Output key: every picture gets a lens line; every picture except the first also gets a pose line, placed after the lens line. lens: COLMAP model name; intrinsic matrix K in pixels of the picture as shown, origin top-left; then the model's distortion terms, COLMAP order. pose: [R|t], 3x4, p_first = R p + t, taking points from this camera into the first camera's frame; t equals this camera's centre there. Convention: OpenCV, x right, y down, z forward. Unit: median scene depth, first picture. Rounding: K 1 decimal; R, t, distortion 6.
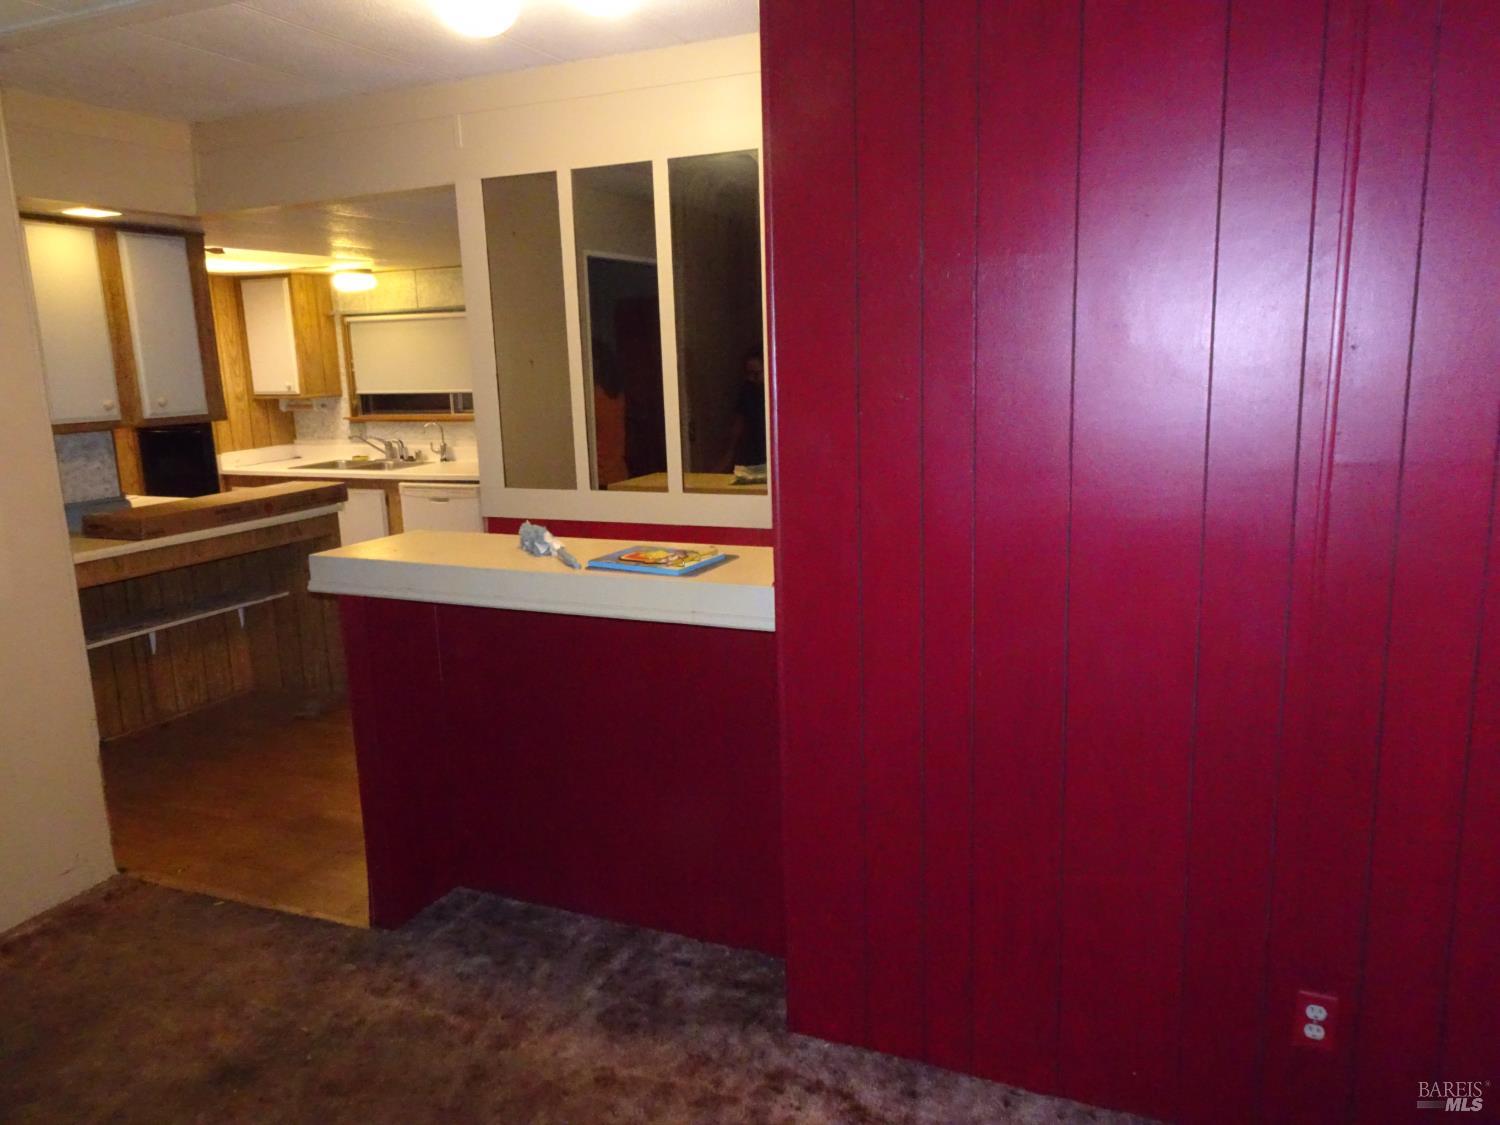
lens RADIAL K [[1064.6, 0, 750.9], [0, 1064.6, 562.2], [0, 0, 1]] dist [0.005025, -0.001485]
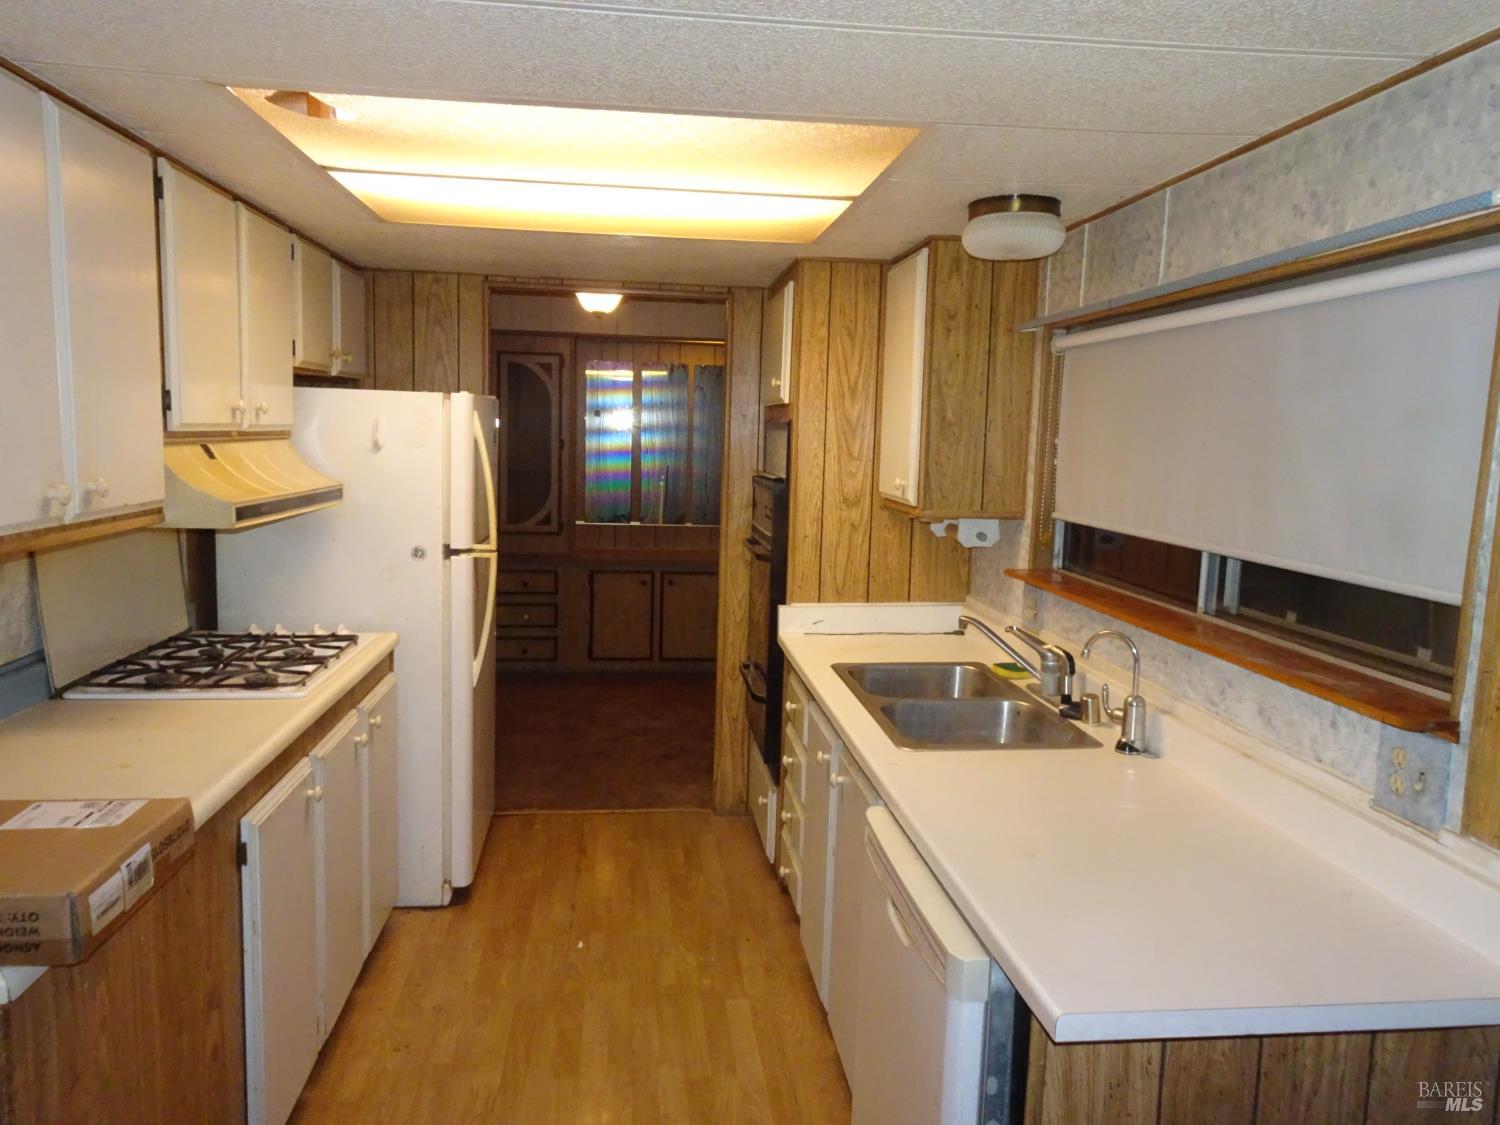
lens RADIAL K [[1064.6, 0, 750.3], [0, 1064.6, 566.8], [0, 0, 1]] dist [0.005025, -0.001485]
pose [[0.507217, 0.160129, -0.846811, -0.073429], [-0.219867, 0.974116, 0.052508, -0.143087], [0.833300, 0.159553, 0.529295, 0.714779]]
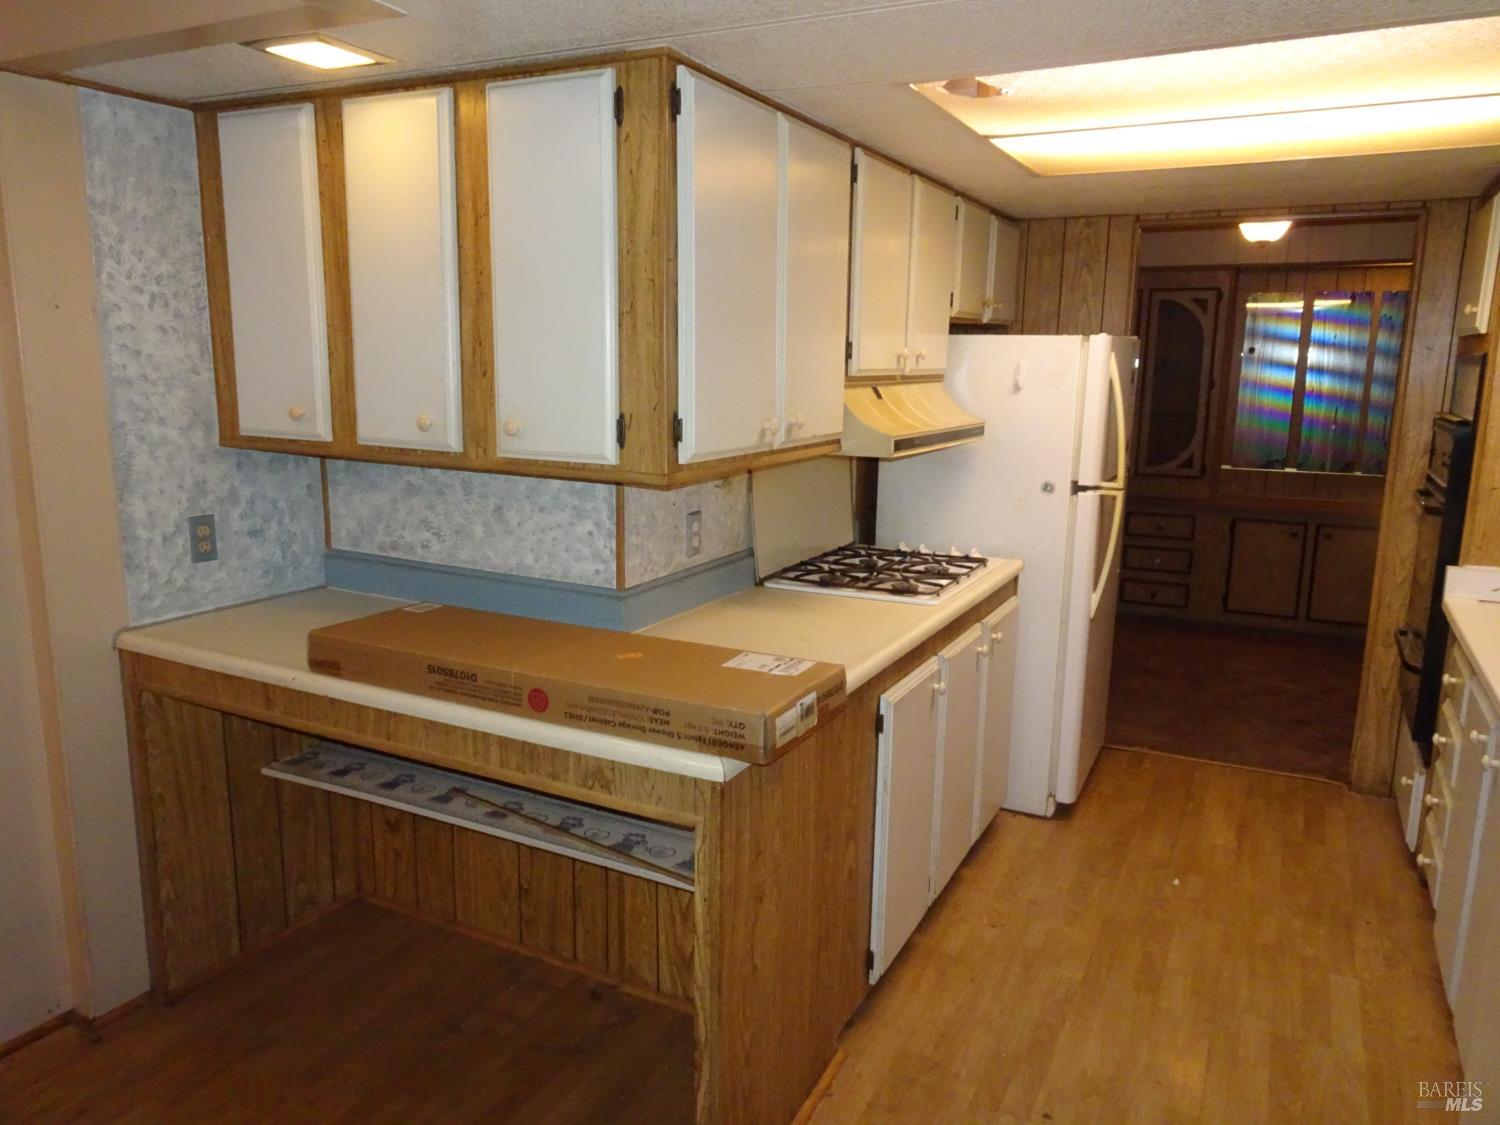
lens RADIAL K [[1064.6, 0, 744.0], [0, 1064.6, 566.5], [0, 0, 1]] dist [0.005025, -0.001485]
pose [[-0.060077, 0.226276, -0.972209, -0.040738], [-0.207590, 0.949841, 0.233898, -0.144613], [0.976369, 0.215872, -0.010091, 0.713607]]
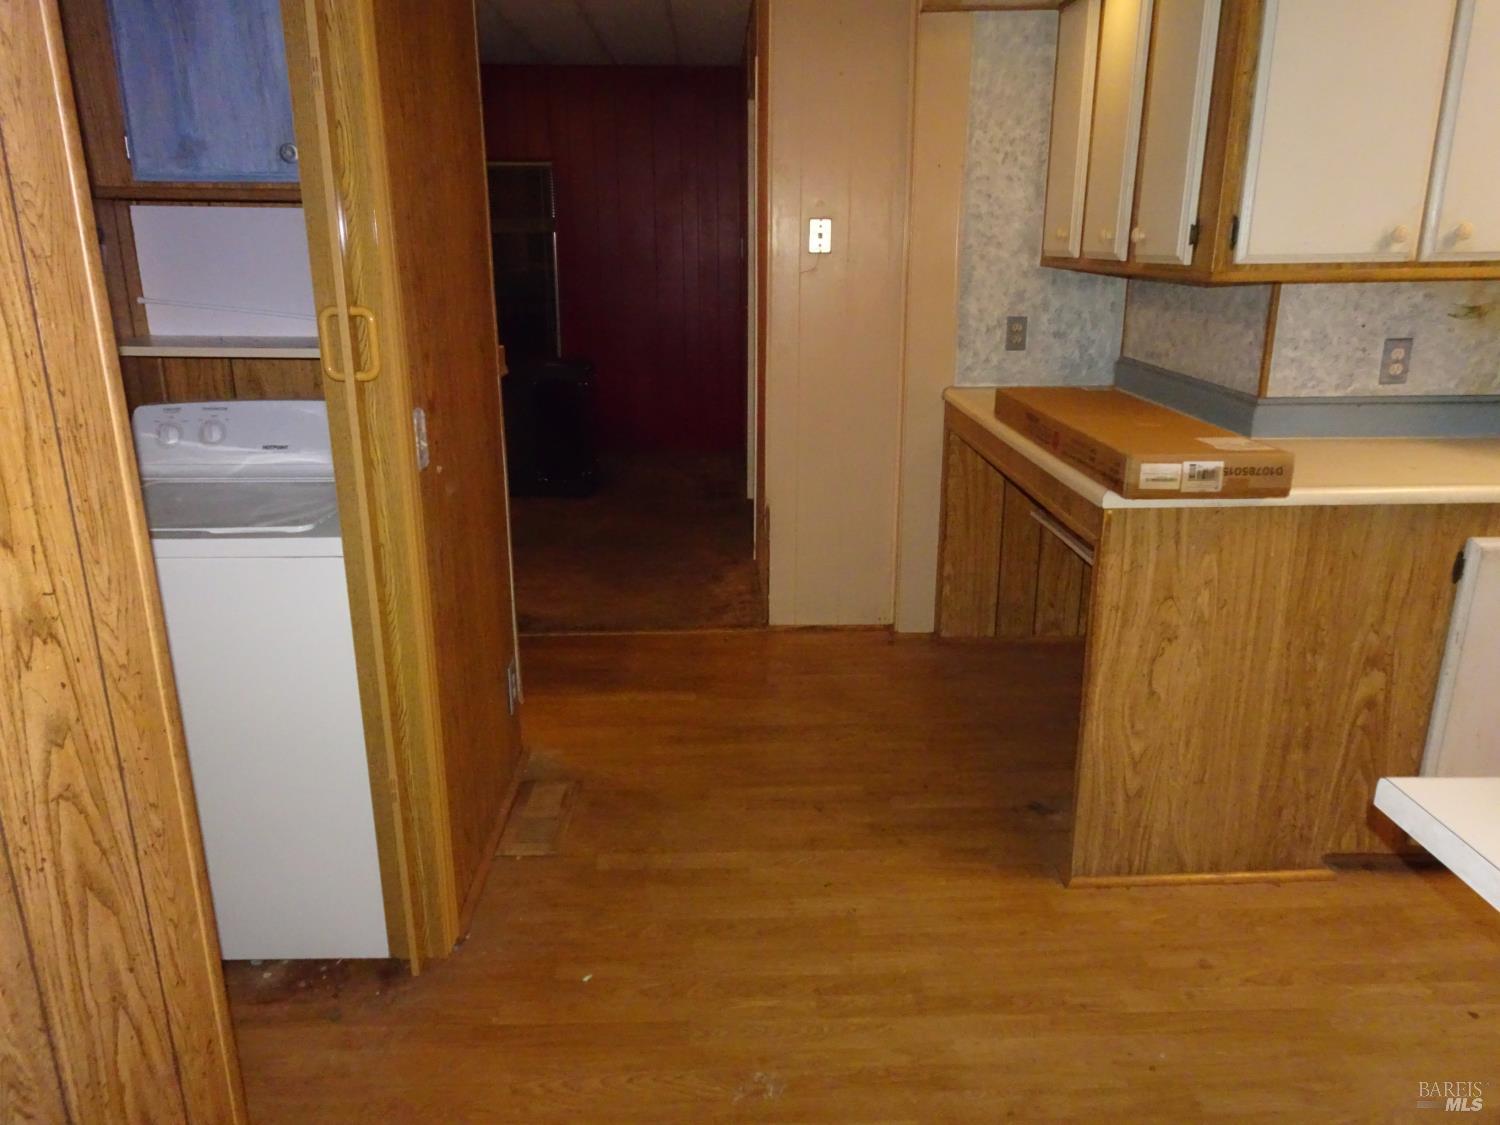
lens RADIAL K [[1064.6, 0, 752.2], [0, 1064.6, 571.6], [0, 0, 1]] dist [0.005025, -0.001485]
pose [[-0.900784, 0.167346, -0.400729, -0.049652], [-0.045740, 0.881076, 0.470759, -0.164435], [0.431852, 0.442381, -0.786004, 0.932709]]
